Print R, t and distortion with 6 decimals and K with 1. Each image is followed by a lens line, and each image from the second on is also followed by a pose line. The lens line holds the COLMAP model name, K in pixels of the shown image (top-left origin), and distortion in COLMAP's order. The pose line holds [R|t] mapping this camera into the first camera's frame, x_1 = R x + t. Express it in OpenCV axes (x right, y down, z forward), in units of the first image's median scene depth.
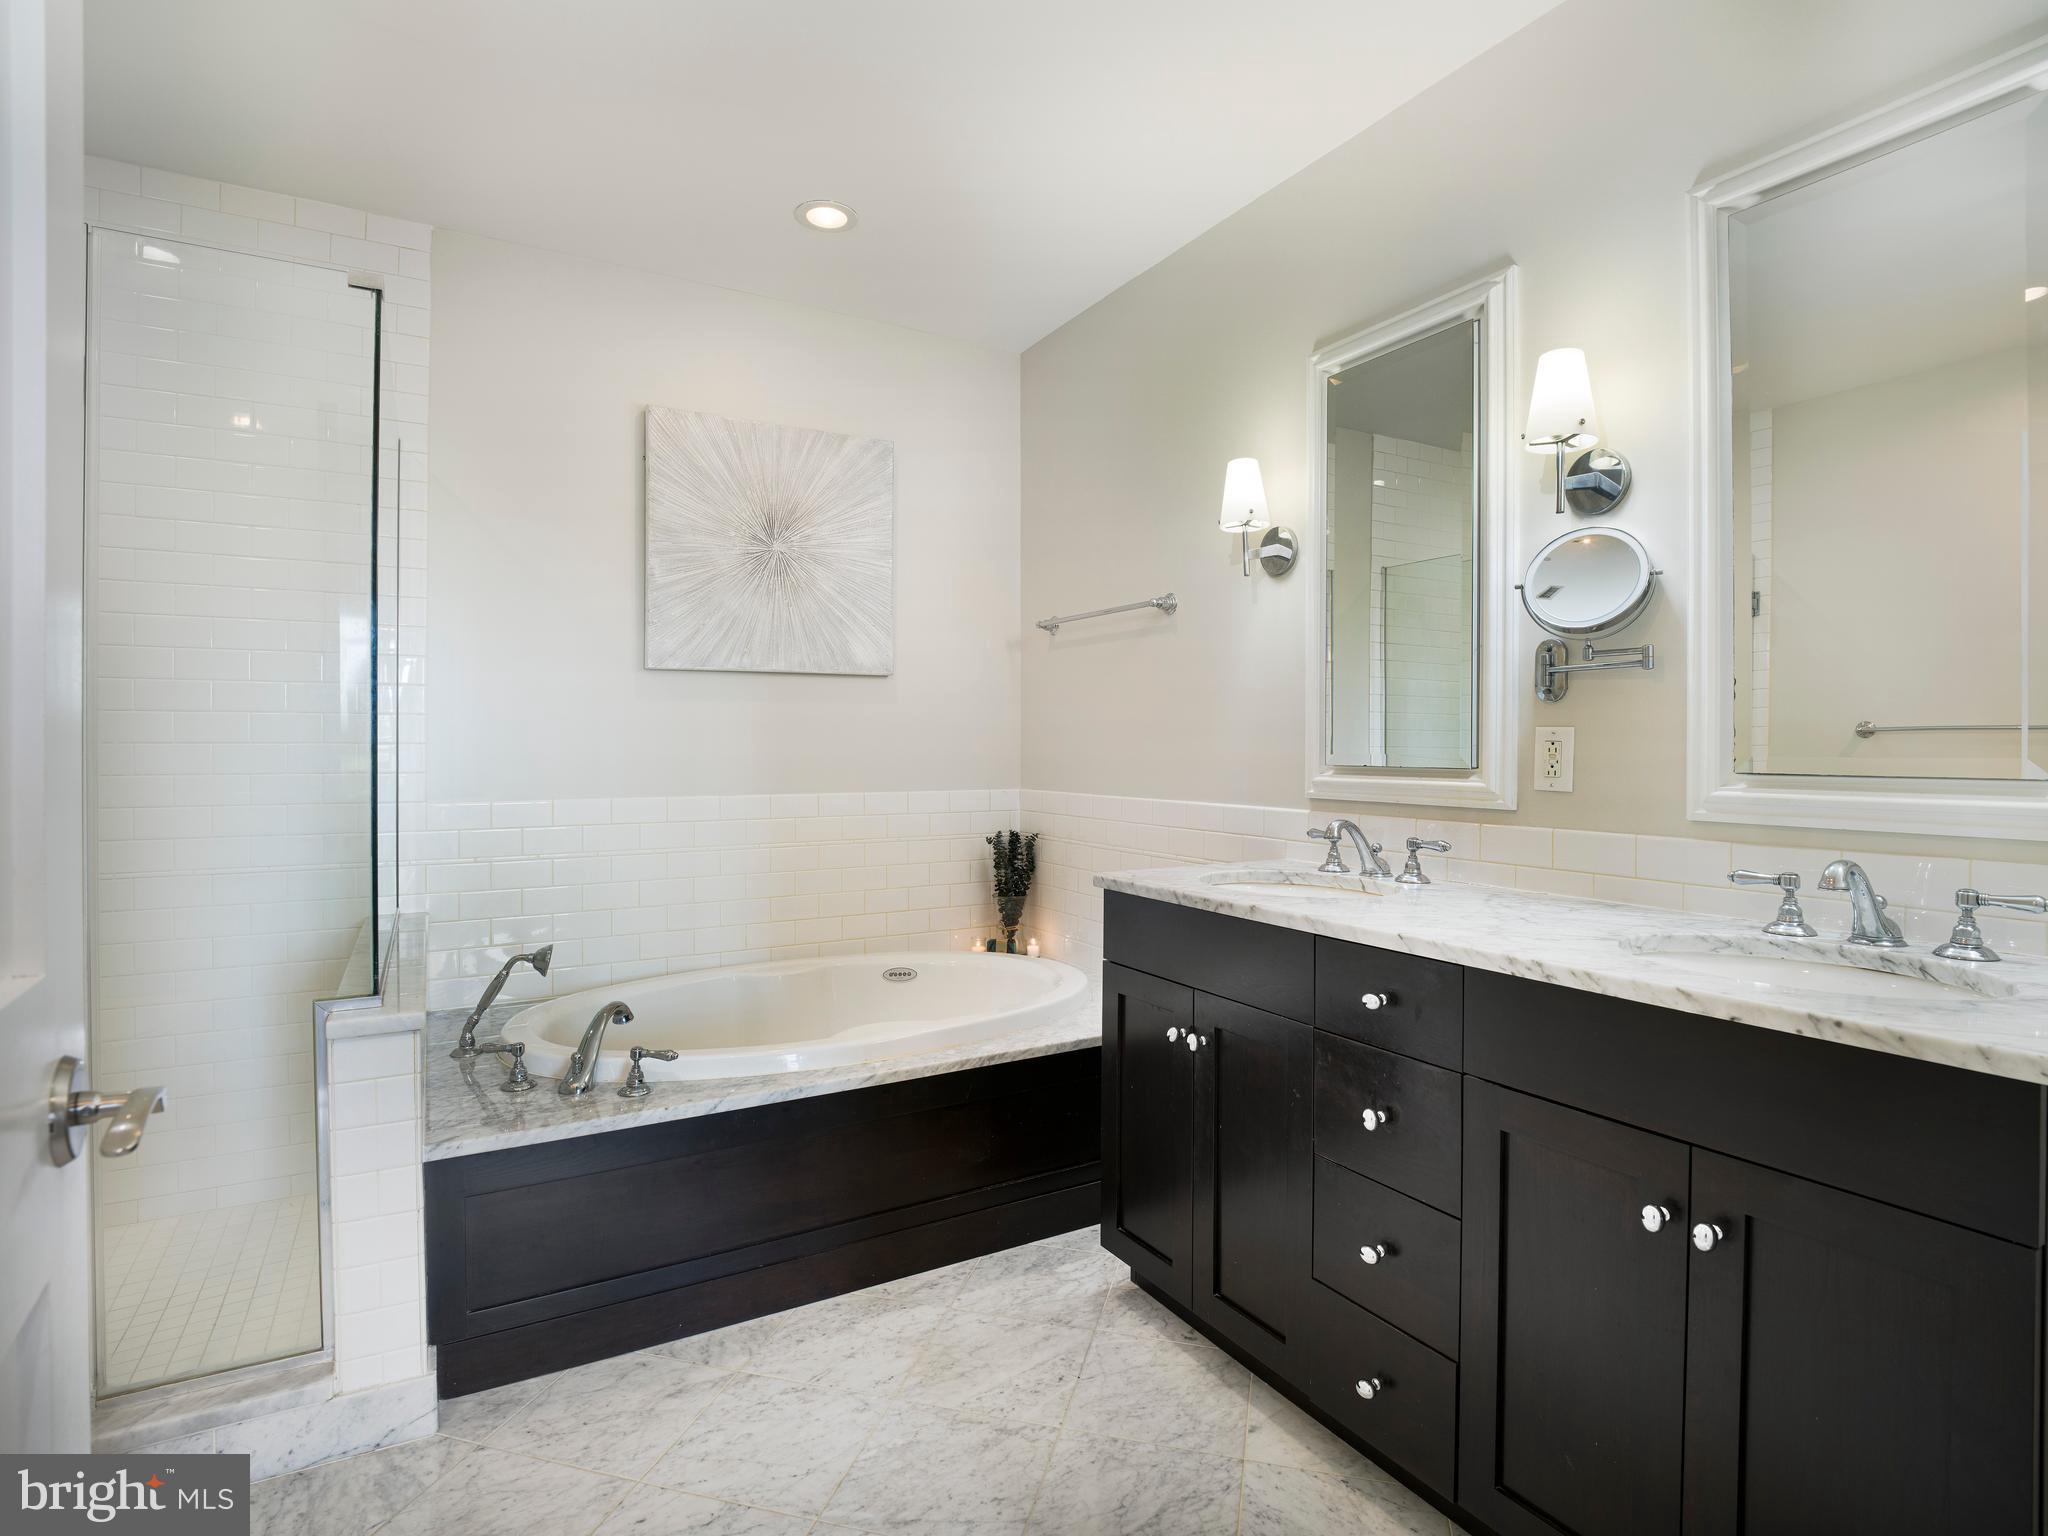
lens RADIAL K [[1060.9, 0, 994.3], [0, 1060.9, 752.5], [0, 0, 1]] dist [-0.000646, -0.019446]
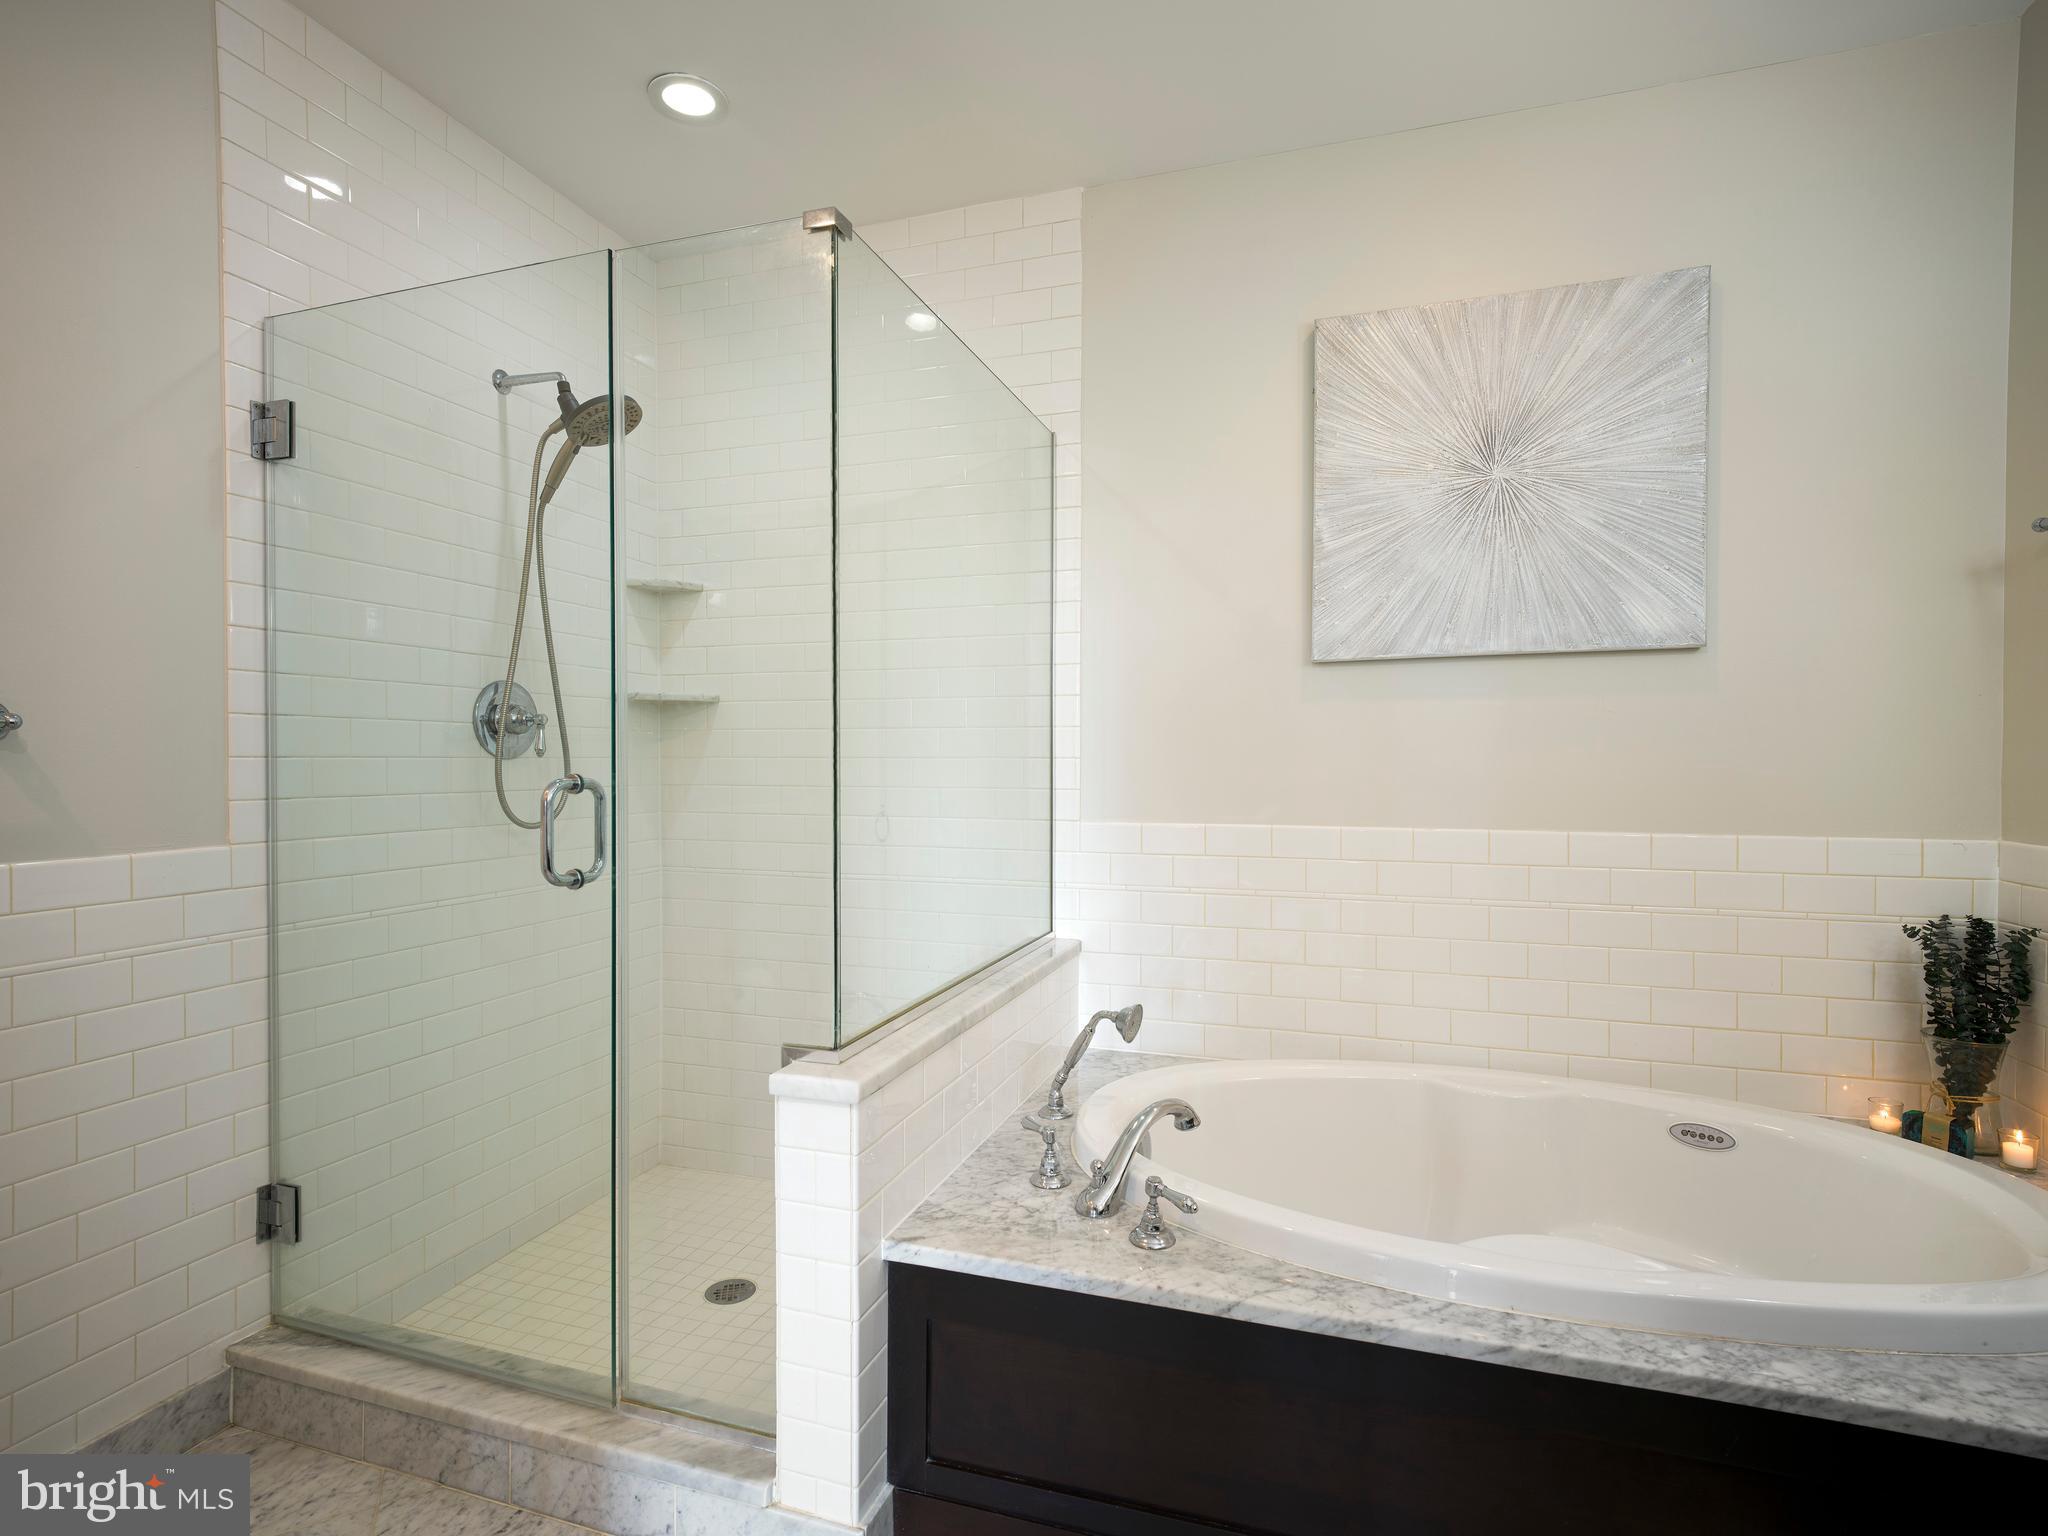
lens RADIAL K [[1028.9, 0, 1024.0], [0, 1028.9, 768.0], [0, 0, 1]] dist [0.021596, -0.011735]
pose [[0.680452, 0.007352, -0.732756, 0.080451], [-0.002000, 0.999965, 0.008176, -0.005856], [0.732790, -0.004098, 0.680442, 0.309605]]
